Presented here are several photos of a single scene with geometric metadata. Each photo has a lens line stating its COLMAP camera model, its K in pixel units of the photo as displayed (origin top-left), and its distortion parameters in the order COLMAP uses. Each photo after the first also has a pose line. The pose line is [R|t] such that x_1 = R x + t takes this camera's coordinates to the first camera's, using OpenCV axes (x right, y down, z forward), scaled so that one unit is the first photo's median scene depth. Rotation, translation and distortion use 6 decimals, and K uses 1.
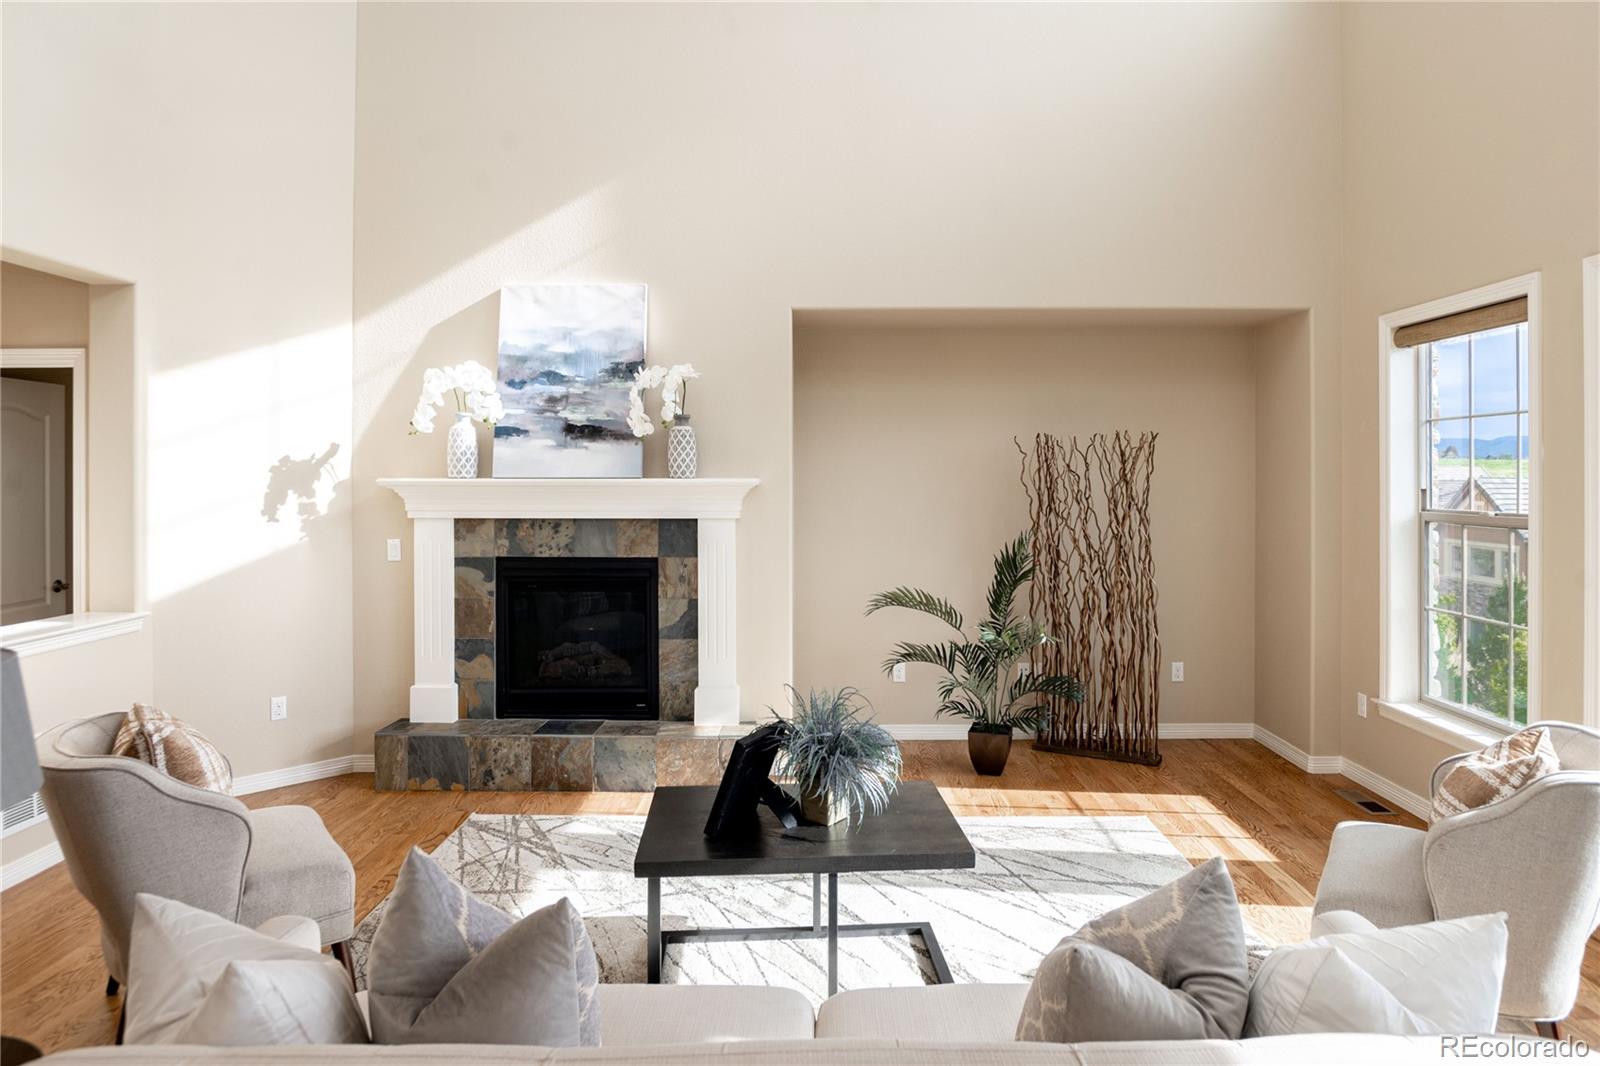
lens RADIAL K [[950.4, 0, 788.8], [0, 950.4, 472.7], [0, 0, 1]] dist [-0.029254, 0.000975]
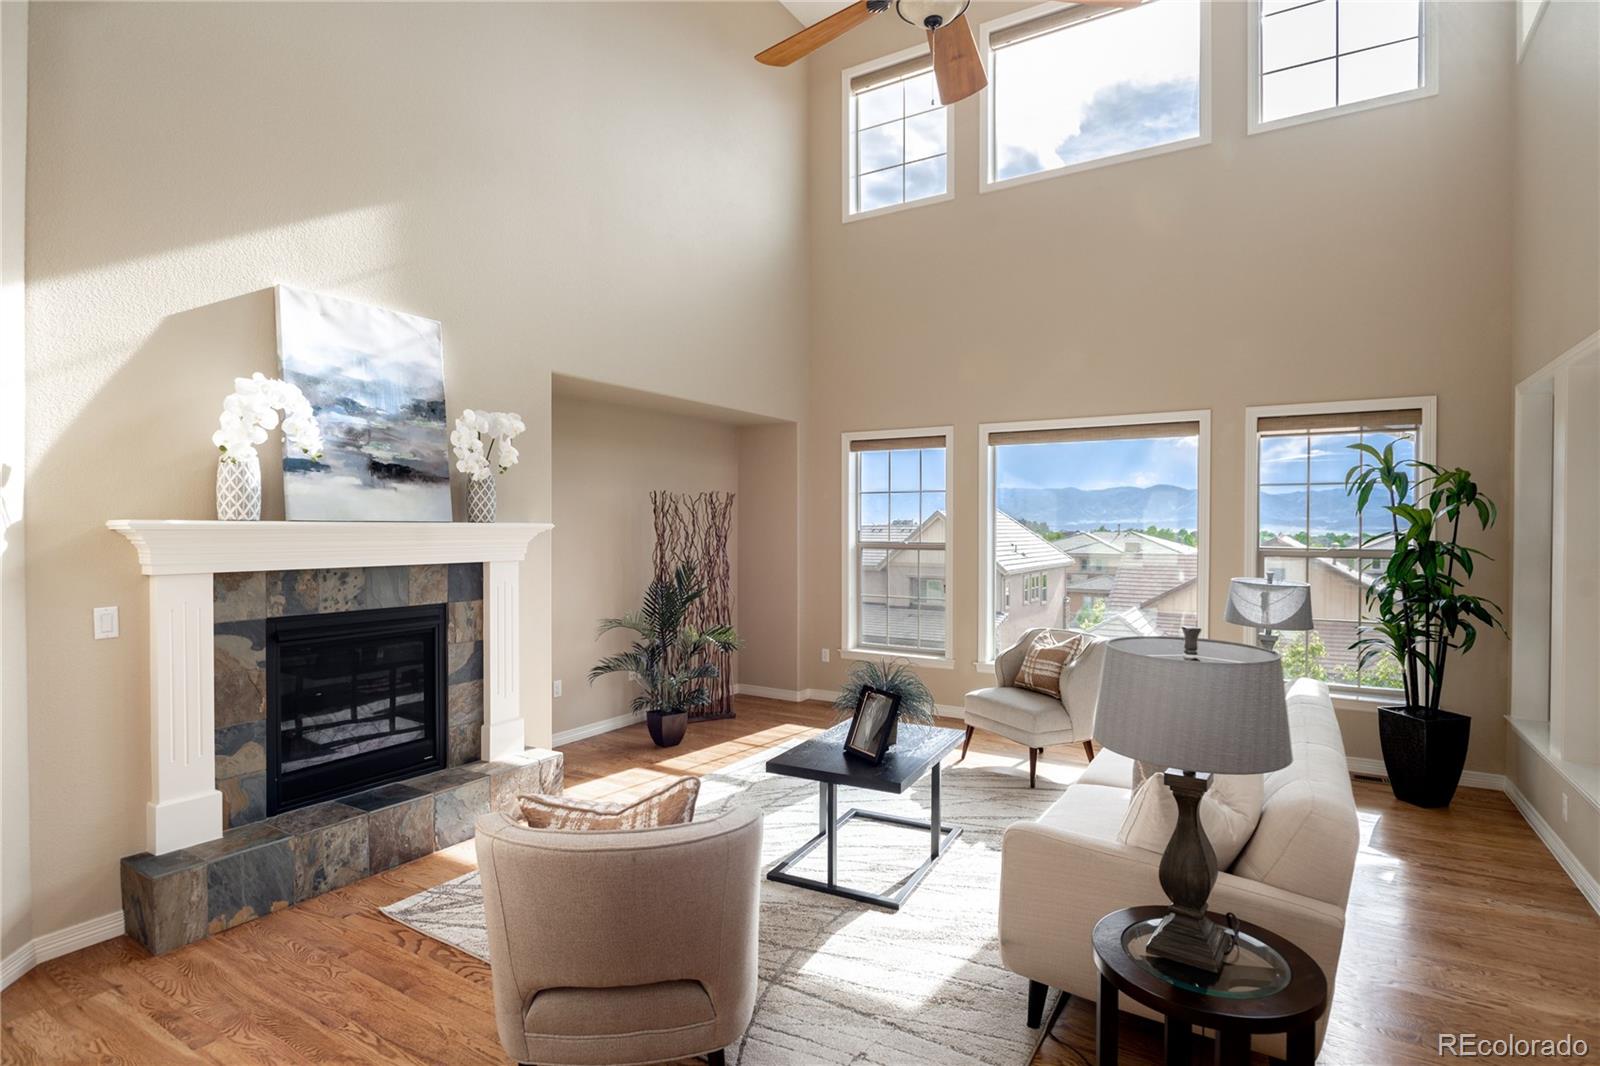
lens RADIAL K [[817.5, 0, 797.2], [0, 817.5, 534.9], [0, 0, 1]] dist [-0.002177, -0.001960]
pose [[0.519198, -0.007542, 0.854621, -0.674839], [-0.000375, 0.999959, 0.009052, 0.010926], [-0.854654, -0.005020, 0.519174, 0.251323]]
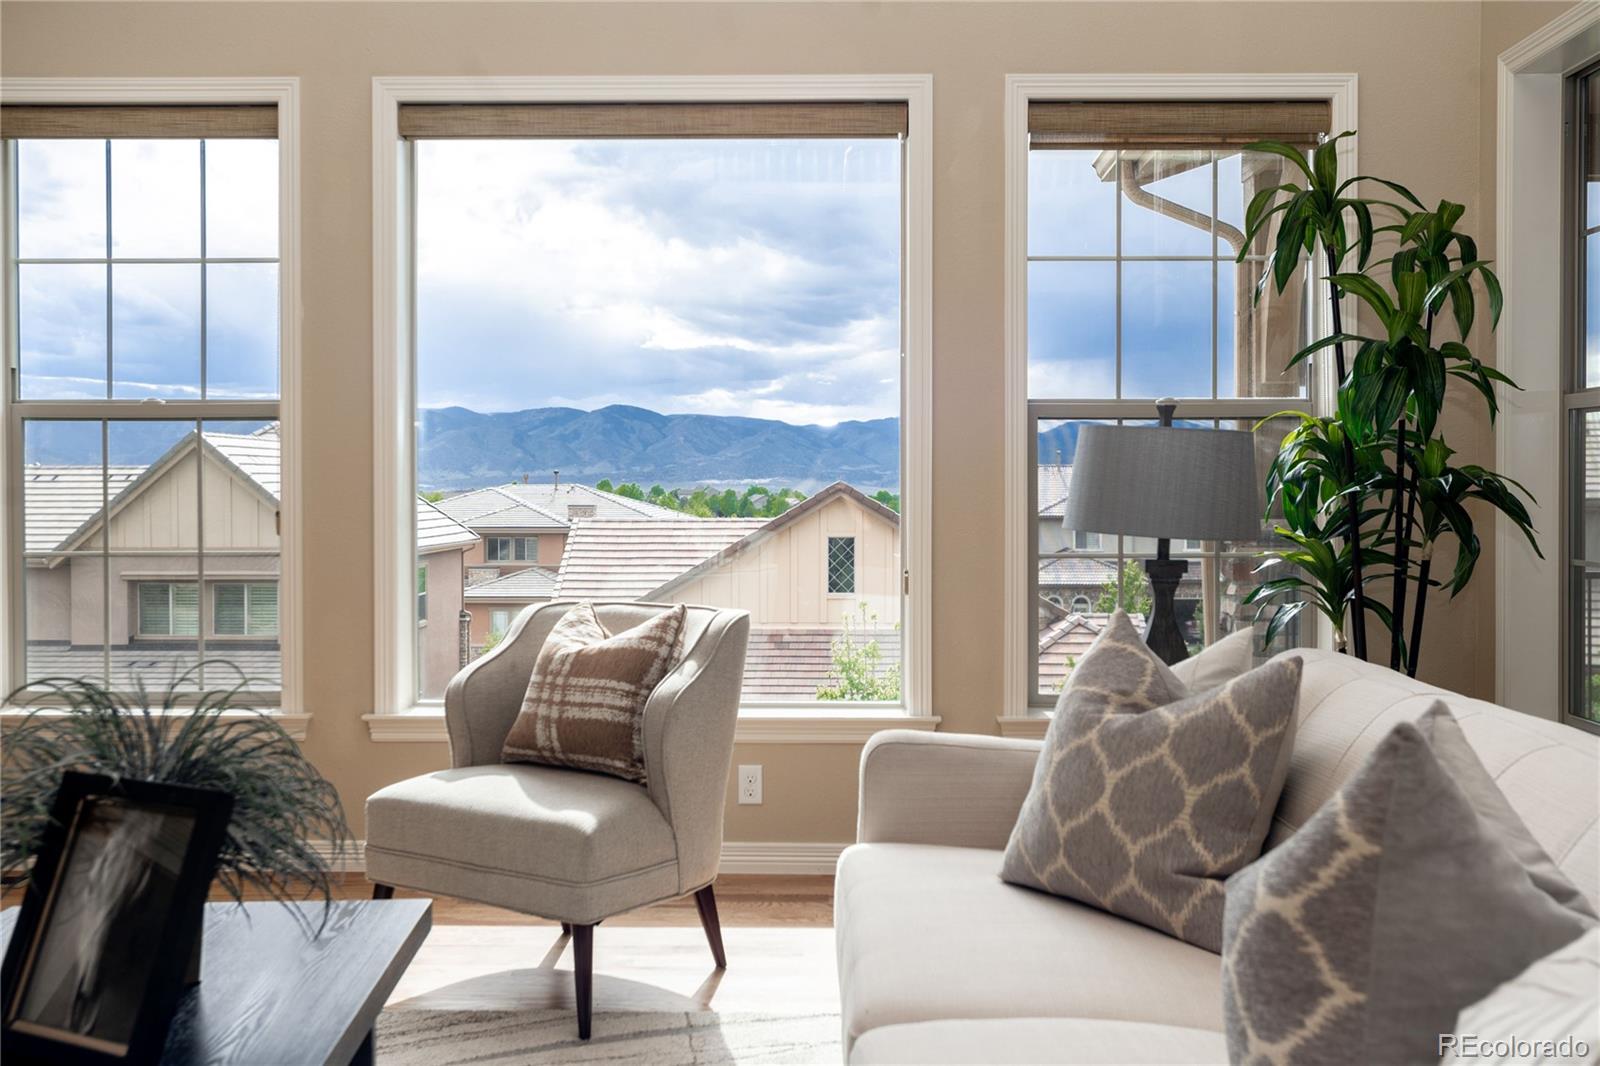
lens RADIAL K [[1609.6, 0, 795.4], [0, 1609.6, 521.3], [0, 0, 1]] dist [-0.012676, 0.000000]
pose [[0.011342, -0.020029, 0.999735, -0.370784], [0.001685, 0.999798, 0.020011, 0.090613], [-0.999934, 0.001458, 0.011373, 0.417113]]
